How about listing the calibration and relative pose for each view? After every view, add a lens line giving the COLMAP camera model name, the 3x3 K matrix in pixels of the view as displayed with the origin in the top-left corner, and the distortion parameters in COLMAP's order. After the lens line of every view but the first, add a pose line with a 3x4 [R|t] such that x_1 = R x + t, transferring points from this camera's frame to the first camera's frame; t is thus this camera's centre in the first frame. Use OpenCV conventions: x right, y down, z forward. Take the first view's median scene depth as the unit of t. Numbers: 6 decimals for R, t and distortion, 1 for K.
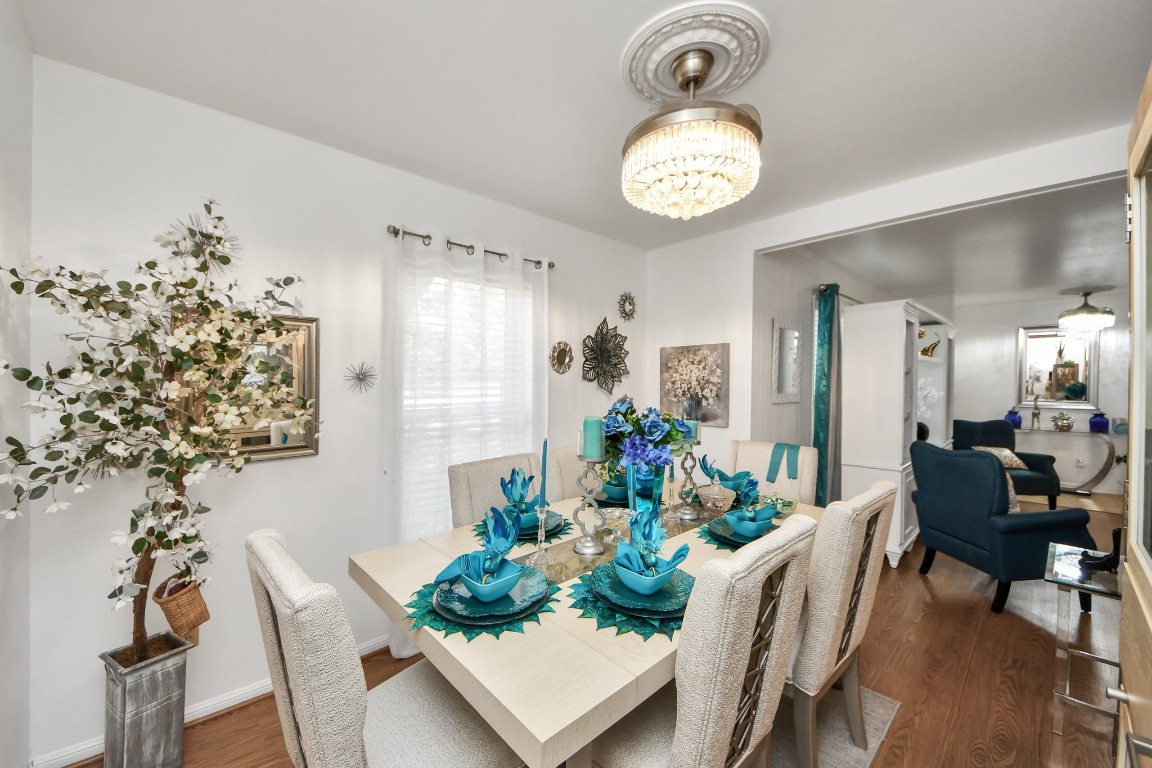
lens RADIAL K [[449.5, 0, 578.2], [0, 449.5, 393.1], [0, 0, 1]] dist [0.001475, -0.015822]
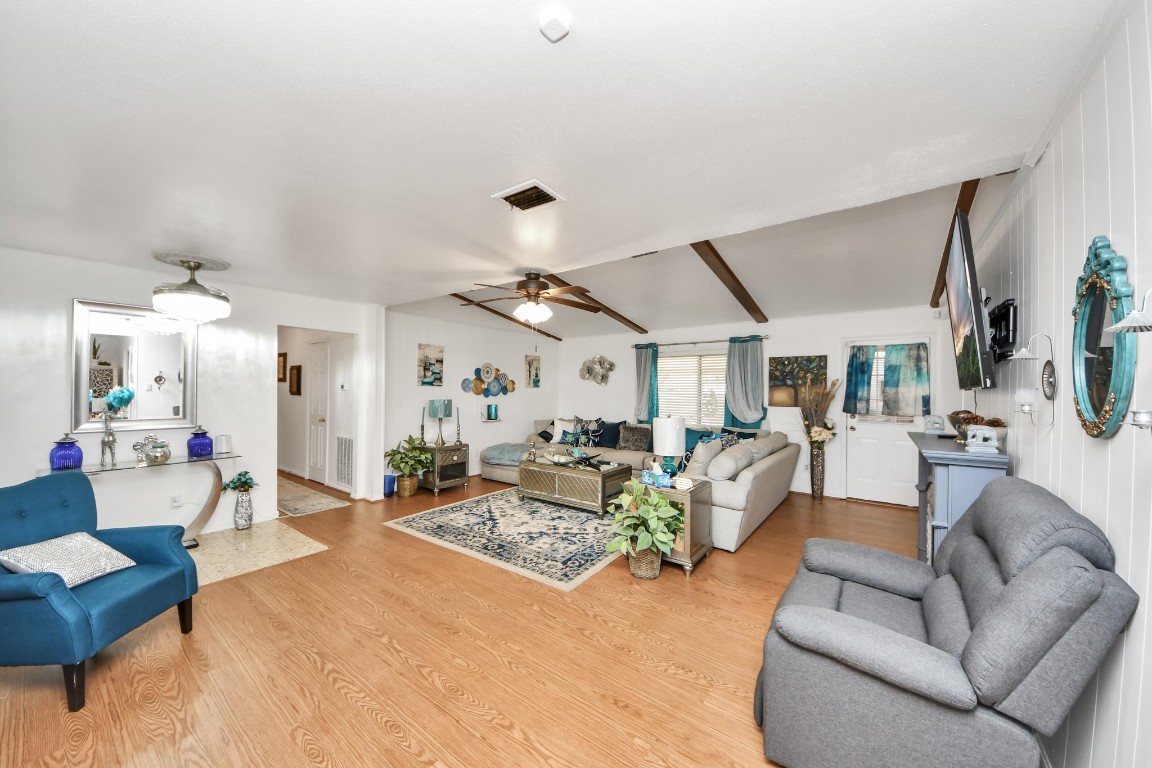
lens RADIAL K [[411.9, 0, 569.2], [0, 411.9, 387.2], [0, 0, 1]] dist [0.032493, -0.019050]
pose [[-0.133550, -0.004845, 0.991030, 0.386975], [0.022547, 0.999714, 0.007926, -0.023449], [-0.990786, 0.023403, -0.133403, 0.458420]]
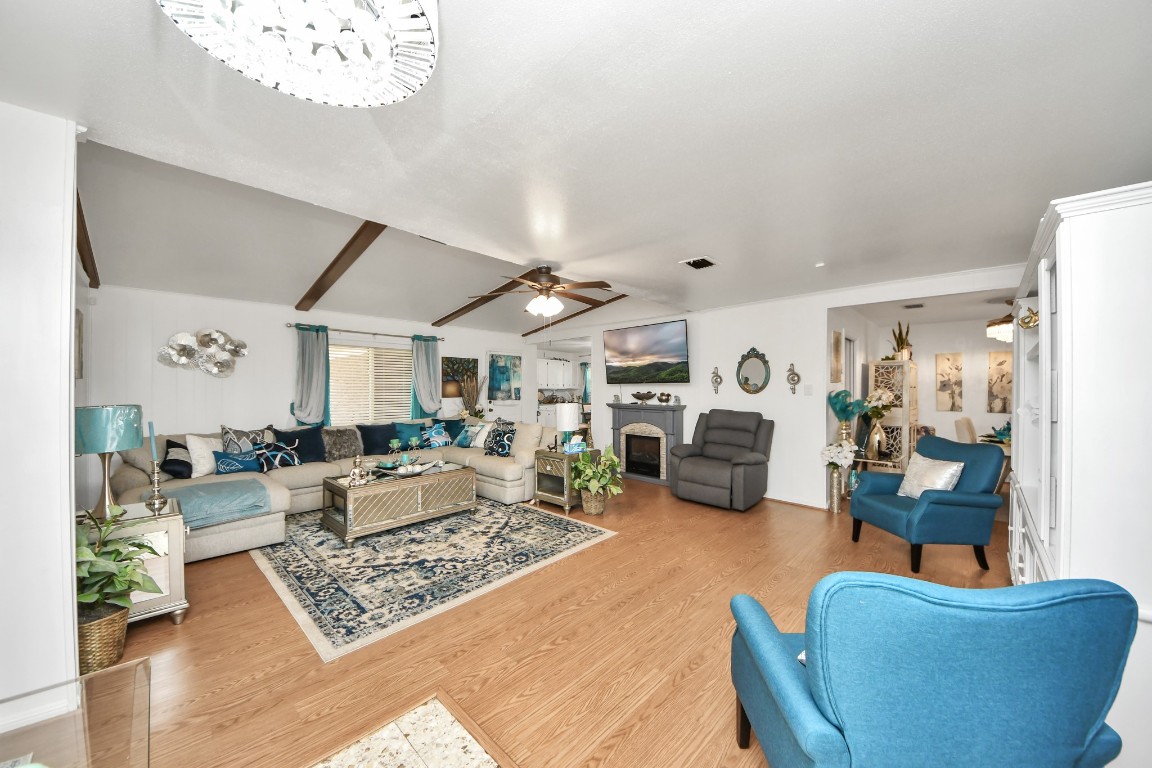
lens RADIAL K [[446.3, 0, 553.3], [0, 446.3, 385.8], [0, 0, 1]] dist [0.015147, -0.026531]
pose [[-0.998516, -0.006862, -0.054024, 1.021355], [-0.008082, 0.999716, 0.022407, -0.024628], [0.053855, 0.022810, -0.998288, 1.099643]]
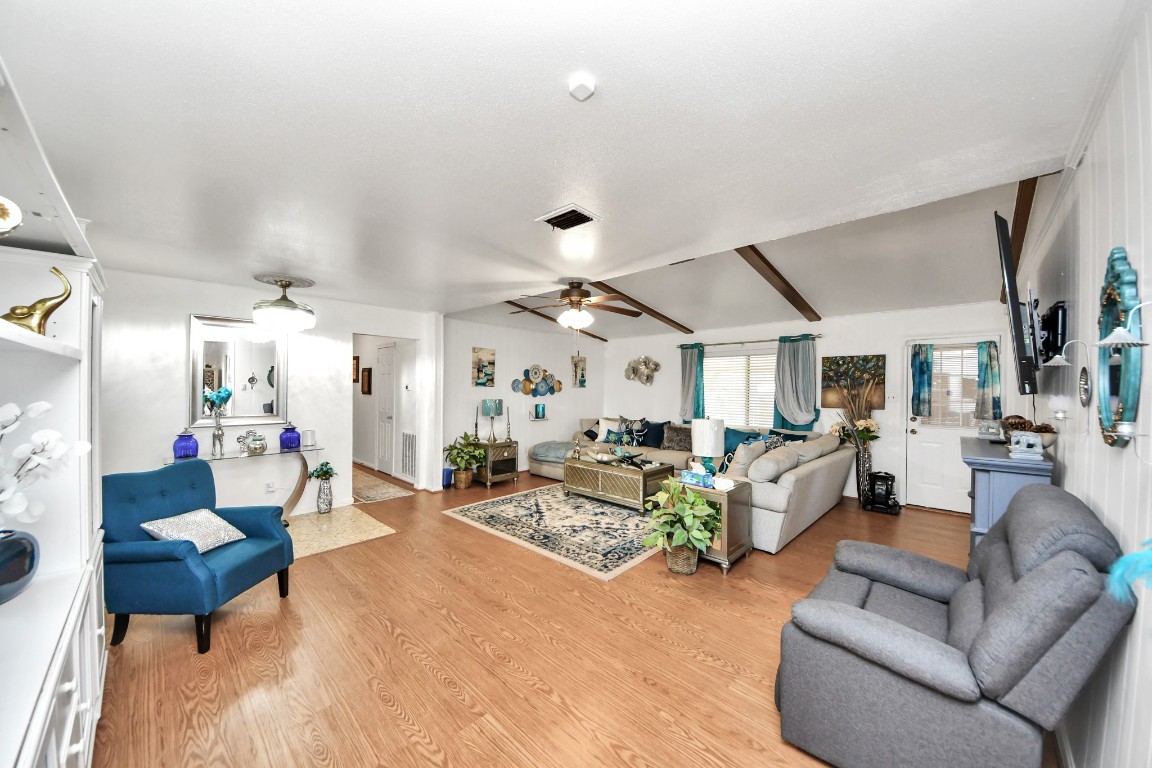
lens RADIAL K [[411.9, 0, 569.2], [0, 411.9, 387.2], [0, 0, 1]] dist [0.032493, -0.019050]
pose [[-0.013058, -0.008989, 0.999874, 0.349717], [0.023345, 0.999684, 0.009292, -0.029255], [-0.999642, 0.023463, -0.012844, 0.448333]]
